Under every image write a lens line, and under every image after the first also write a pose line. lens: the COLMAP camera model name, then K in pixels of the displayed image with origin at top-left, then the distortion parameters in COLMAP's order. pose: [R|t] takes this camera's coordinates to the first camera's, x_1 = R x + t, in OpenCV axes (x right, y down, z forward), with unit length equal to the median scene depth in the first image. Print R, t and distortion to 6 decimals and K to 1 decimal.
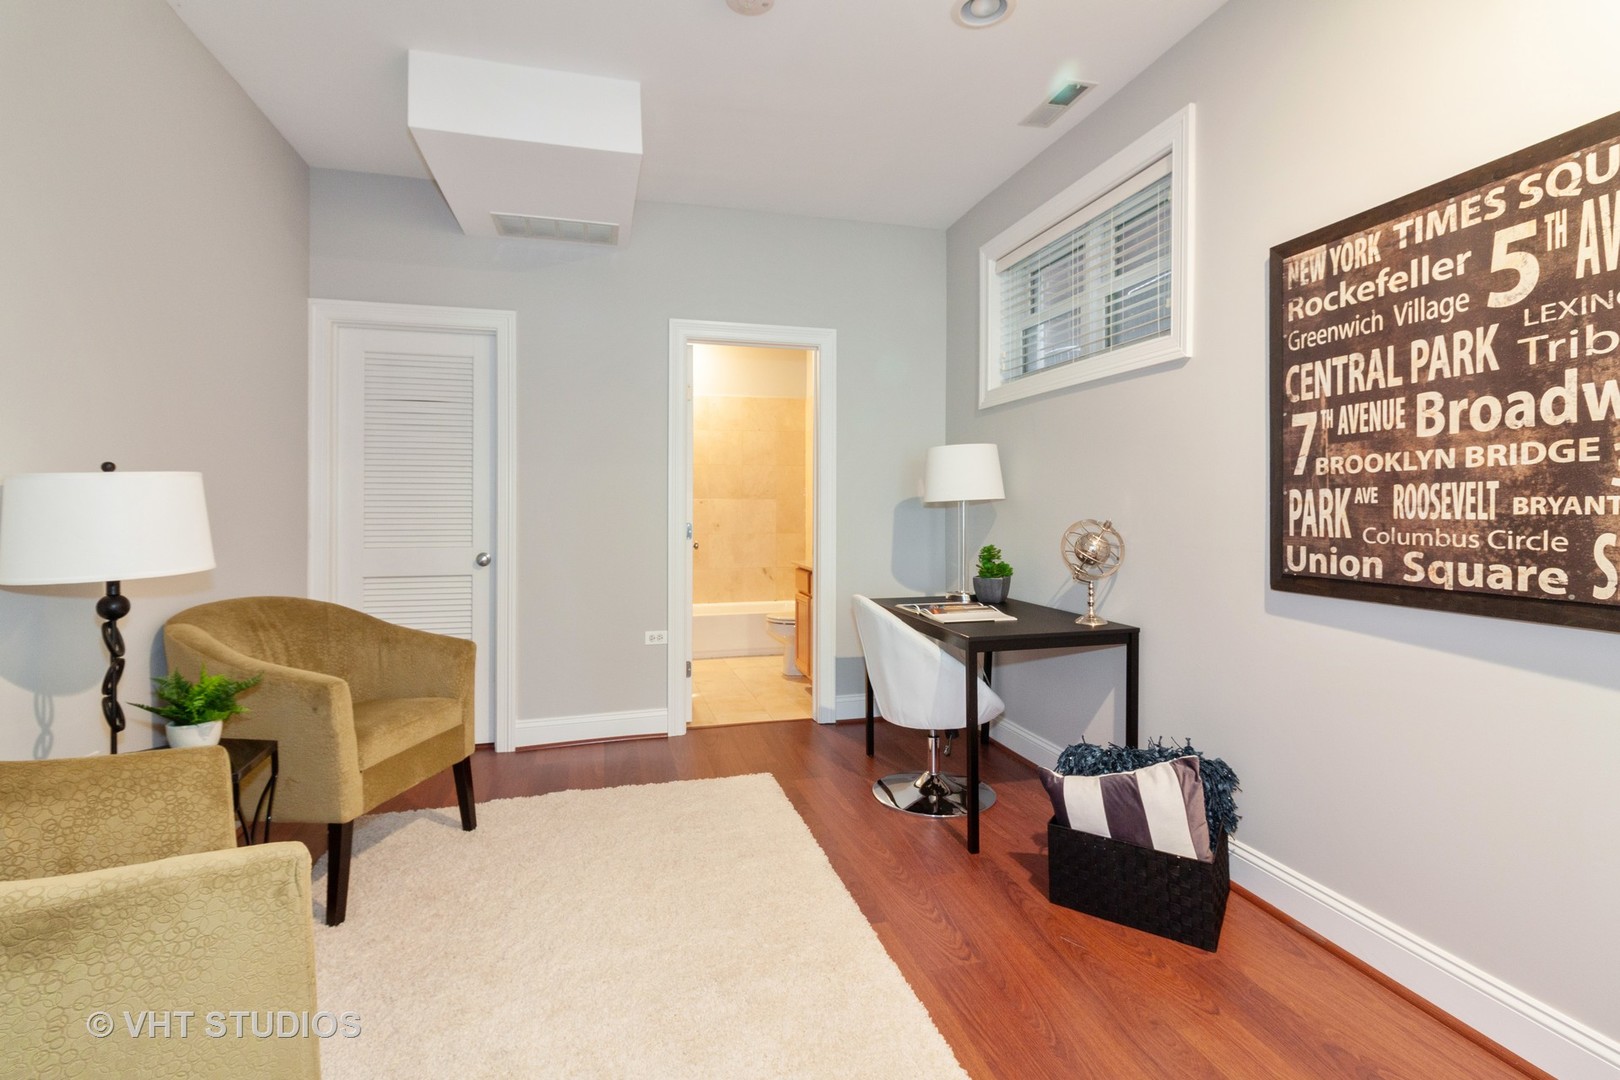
lens RADIAL K [[751.6, 0, 806.5], [0, 751.6, 501.7], [0, 0, 1]] dist [0.003121, -0.001271]
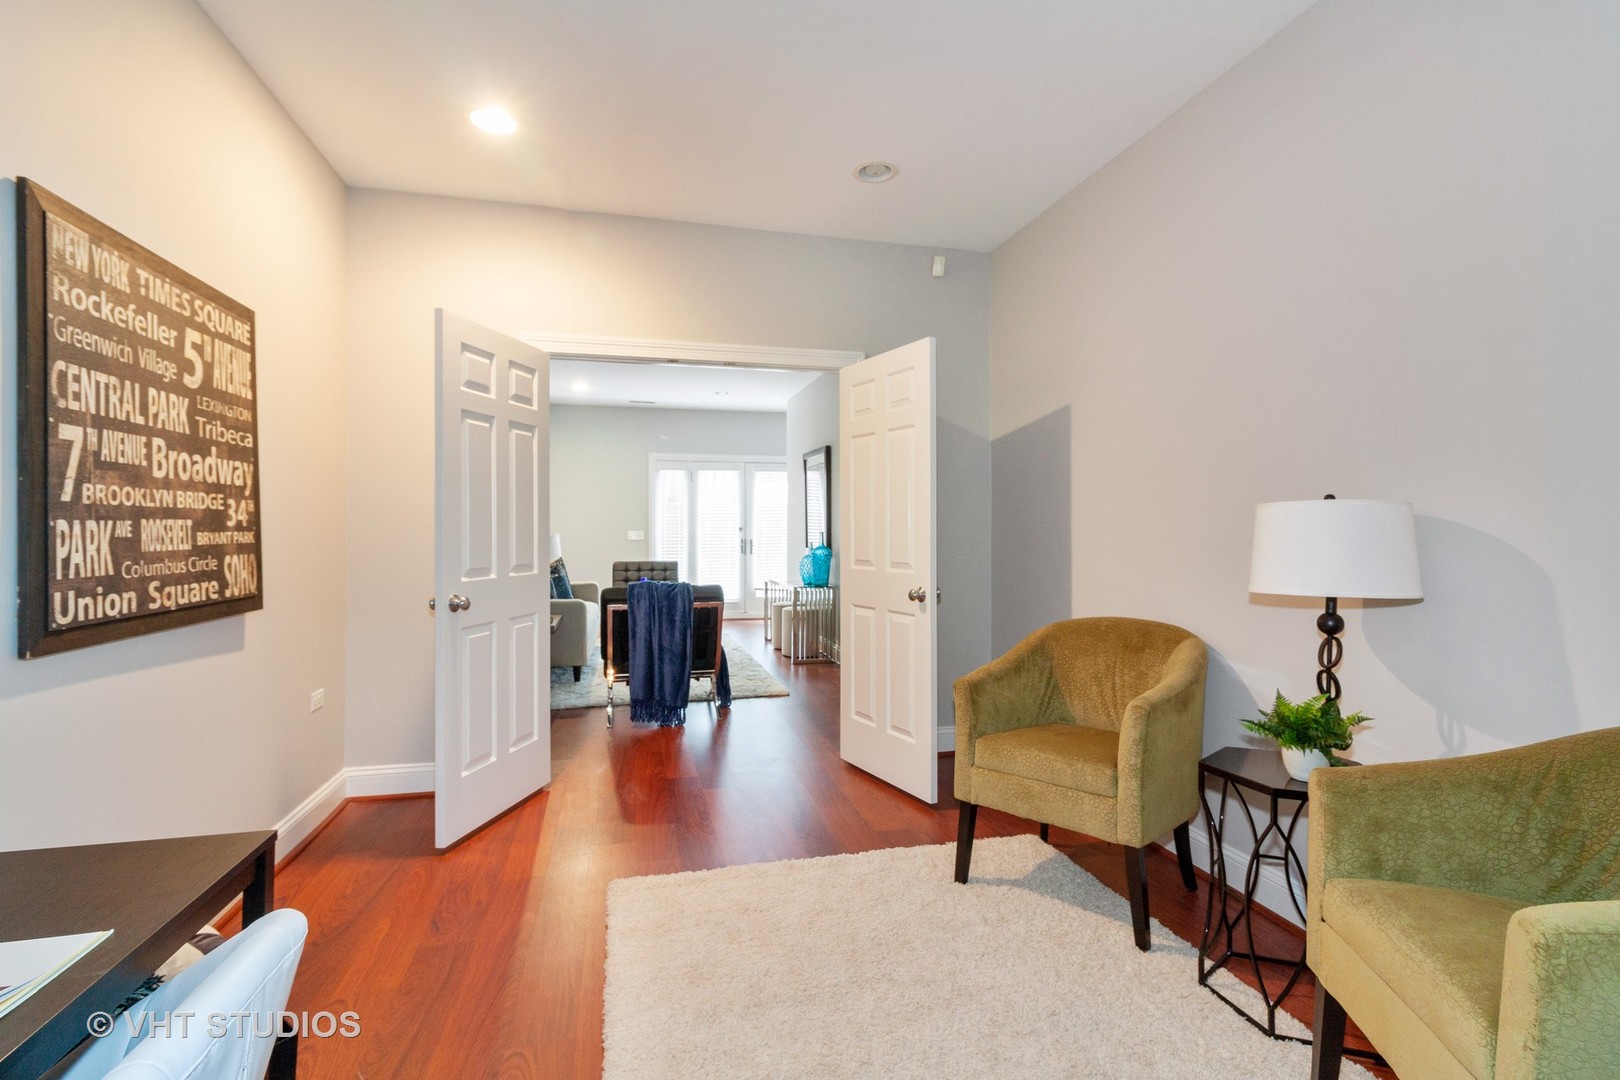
lens RADIAL K [[751.6, 0, 809.6], [0, 751.6, 531.1], [0, 0, 1]] dist [0.003121, -0.001271]
pose [[-0.999754, 0.006823, 0.021083, -0.151630], [0.006709, 0.999963, -0.005474, 0.005522], [-0.021120, -0.005331, -0.999763, 1.897294]]
